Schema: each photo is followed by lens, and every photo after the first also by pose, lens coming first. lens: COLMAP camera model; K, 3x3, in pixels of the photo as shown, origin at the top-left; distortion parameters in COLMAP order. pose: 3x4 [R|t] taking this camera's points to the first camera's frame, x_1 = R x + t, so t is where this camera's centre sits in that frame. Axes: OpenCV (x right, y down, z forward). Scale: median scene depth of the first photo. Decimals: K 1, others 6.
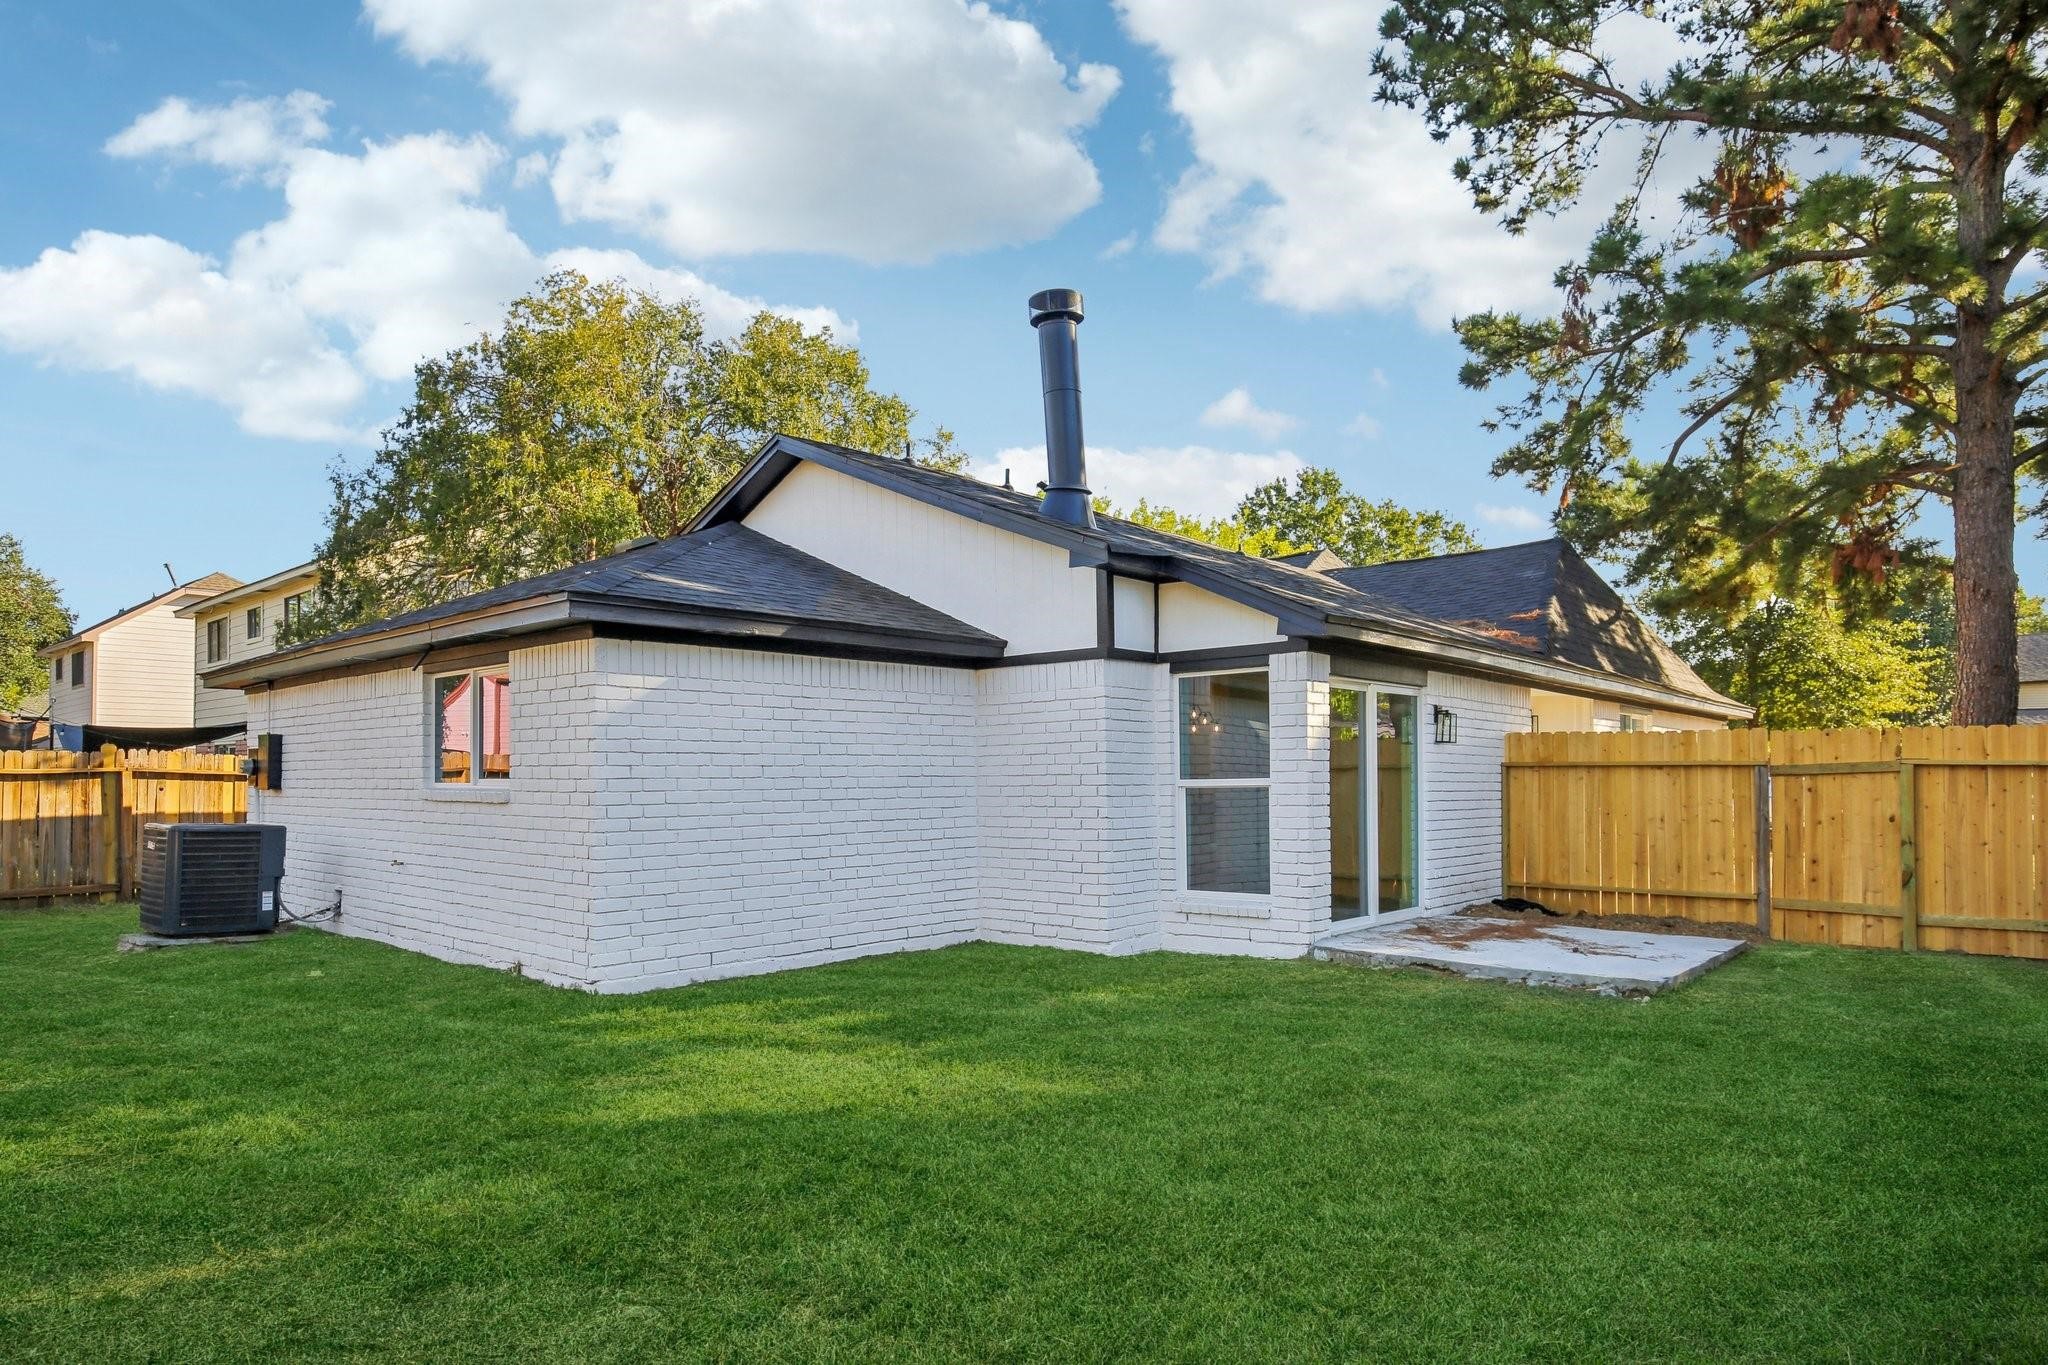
lens RADIAL K [[1172.8, 0, 1023.6], [0, 1172.8, 687.3], [0, 0, 1]] dist [-0.007241, -0.001881]
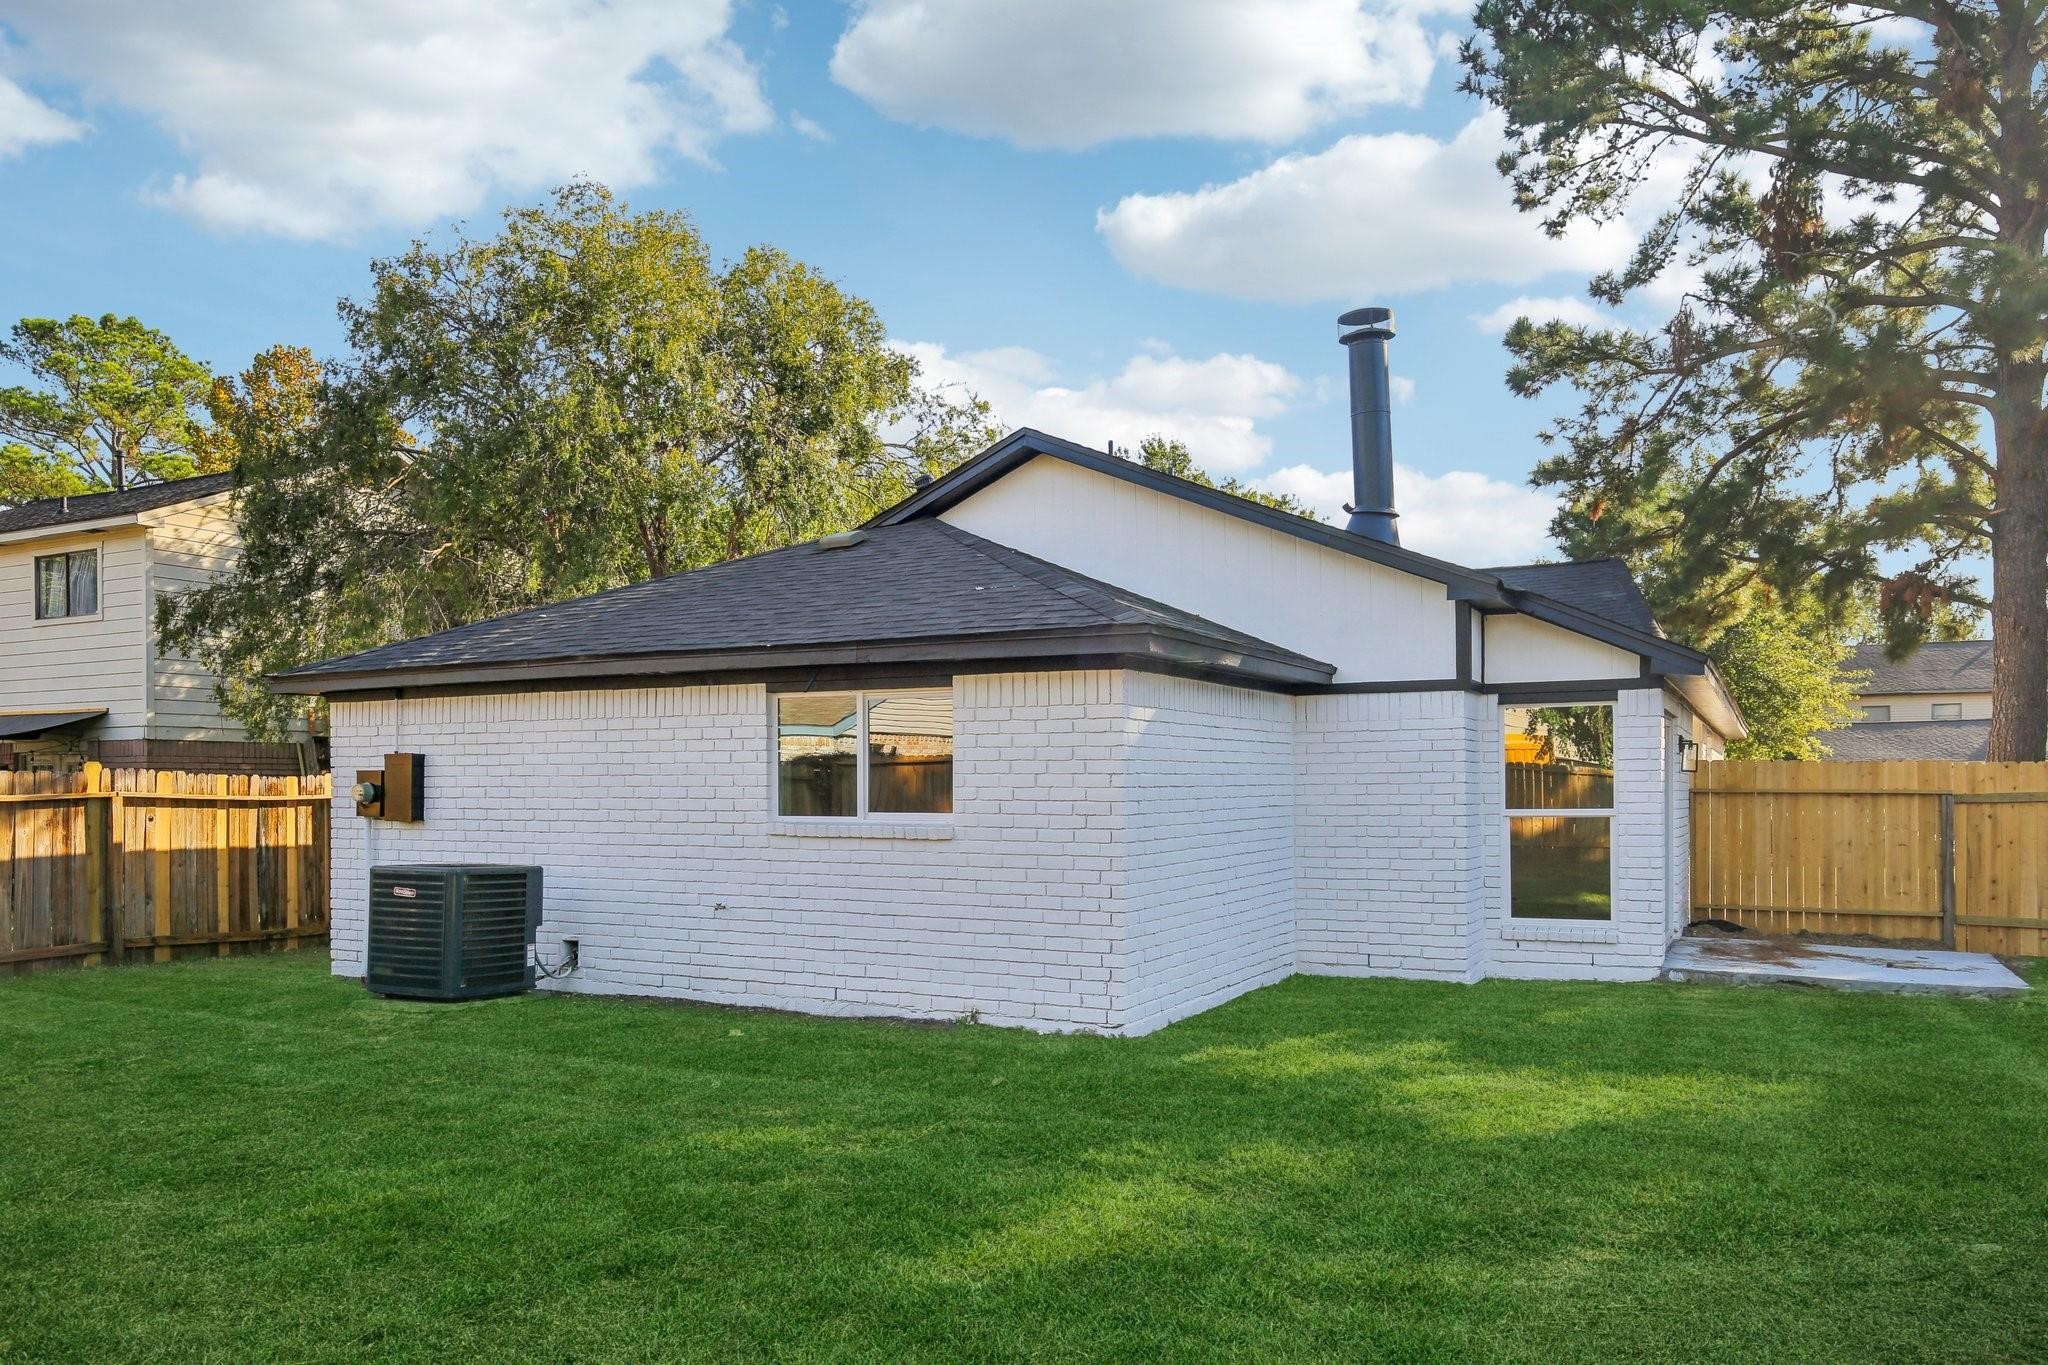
lens RADIAL K [[1429.1, 0, 1022.9], [0, 1429.1, 689.0], [0, 0, 1]] dist [0.001116, 0.008854]
pose [[0.970555, 0.017196, 0.240264, -0.491600], [-0.019566, 0.999781, 0.007481, -0.022703], [-0.240082, -0.011962, 0.970679, -0.084926]]
